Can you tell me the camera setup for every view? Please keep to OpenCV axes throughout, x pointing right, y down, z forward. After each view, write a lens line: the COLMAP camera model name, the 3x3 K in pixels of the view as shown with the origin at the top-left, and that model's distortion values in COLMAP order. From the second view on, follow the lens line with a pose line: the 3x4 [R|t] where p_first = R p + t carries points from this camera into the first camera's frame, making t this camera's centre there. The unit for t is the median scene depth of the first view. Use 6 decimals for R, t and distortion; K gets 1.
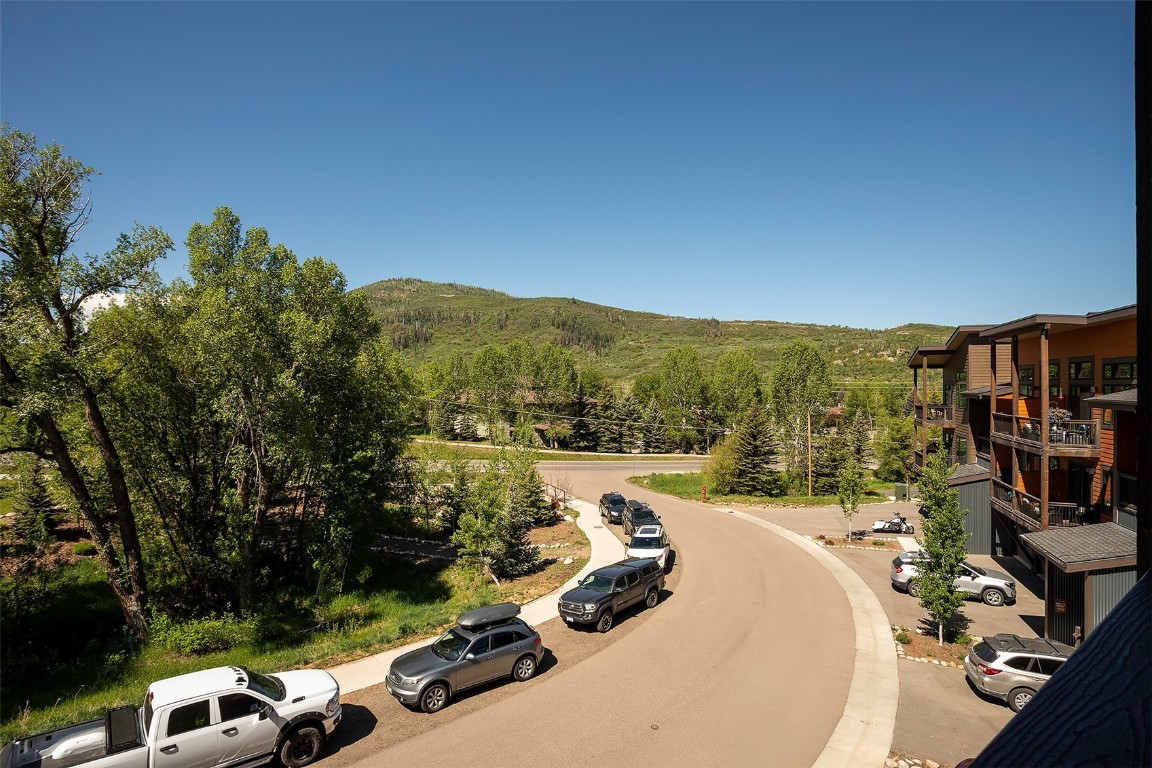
lens RADIAL K [[549.4, 0, 553.1], [0, 549.4, 382.5], [0, 0, 1]] dist [-0.059230, 0.026471]
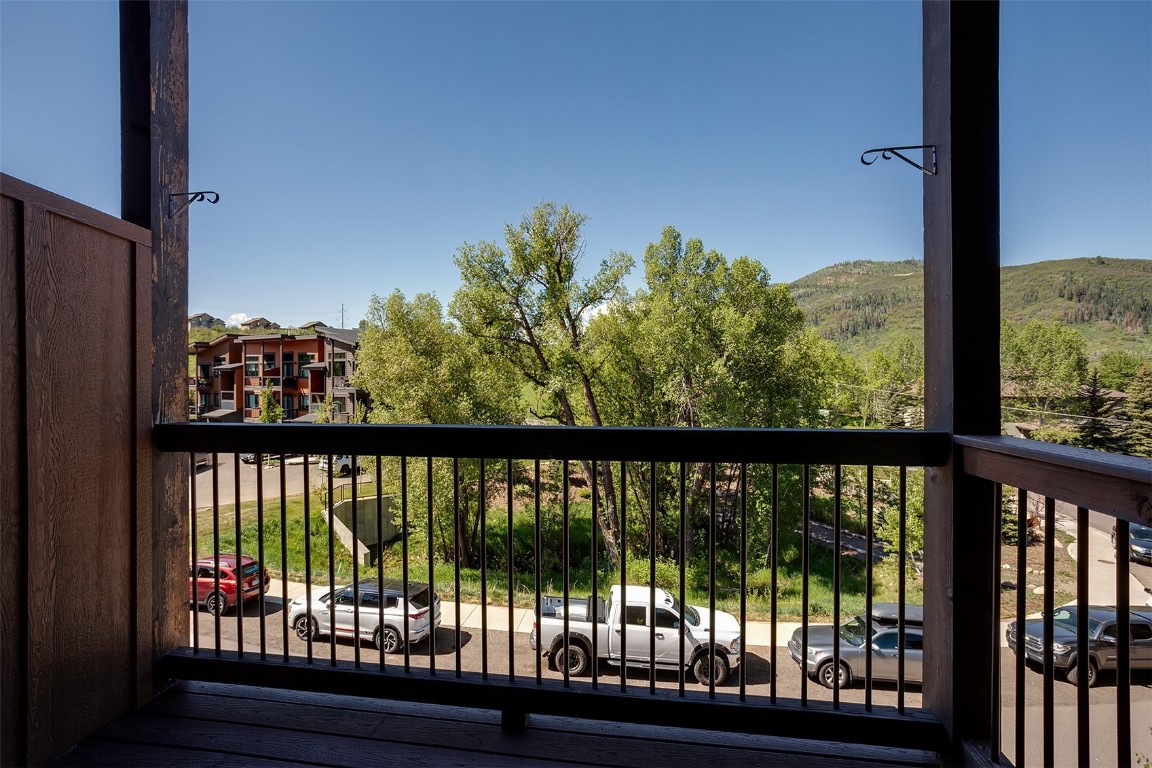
lens RADIAL K [[549.4, 0, 553.1], [0, 549.4, 382.5], [0, 0, 1]] dist [-0.059230, 0.026471]
pose [[0.702307, 0.010023, -0.711804, 0.082724], [0.001089, 0.999885, 0.015154, 0.008653], [0.711874, -0.011418, 0.702215, -0.059365]]
